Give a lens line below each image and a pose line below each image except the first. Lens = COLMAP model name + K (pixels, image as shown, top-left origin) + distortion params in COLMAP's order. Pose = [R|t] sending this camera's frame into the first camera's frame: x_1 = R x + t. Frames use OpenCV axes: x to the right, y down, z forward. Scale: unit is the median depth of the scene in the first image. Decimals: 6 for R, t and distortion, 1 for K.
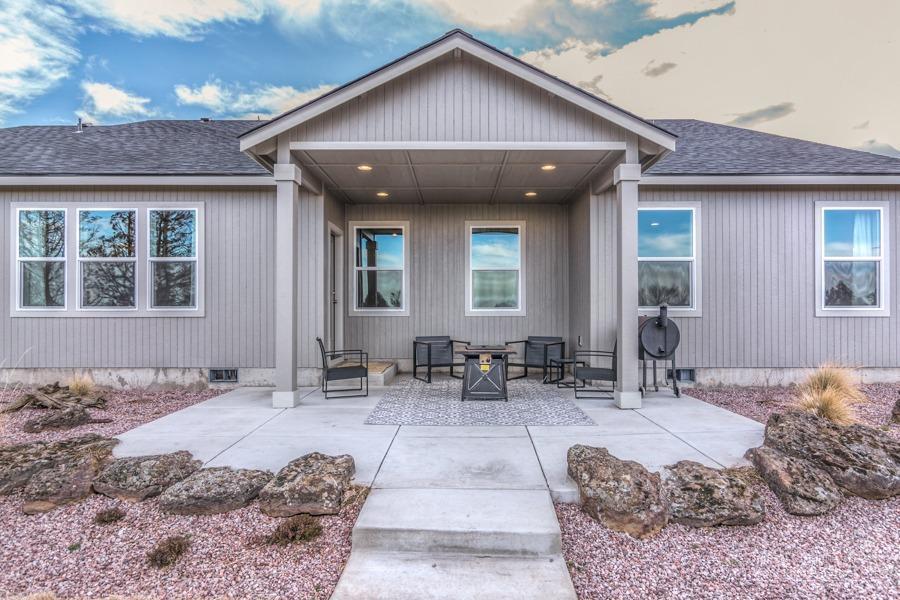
lens RADIAL K [[469.0, 0, 450.7], [0, 469.0, 303.8], [0, 0, 1]] dist [0.000476, -0.001191]
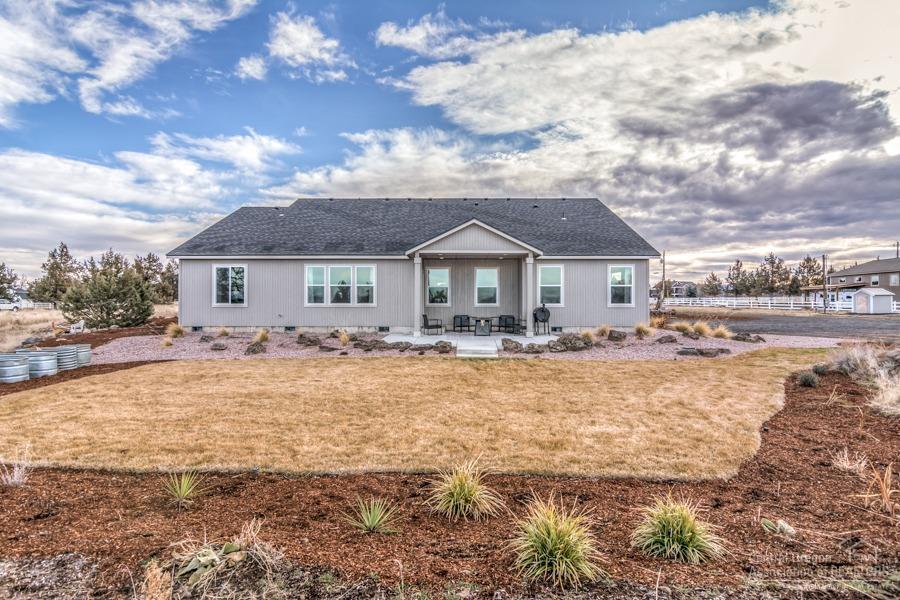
lens RADIAL K [[469.0, 0, 449.2], [0, 469.0, 298.3], [0, 0, 1]] dist [0.000476, -0.001191]
pose [[0.999999, 0.001032, -0.000933, -0.114386], [-0.001022, 0.999949, 0.010011, -0.049070], [0.000944, -0.010010, 0.999949, -1.648493]]
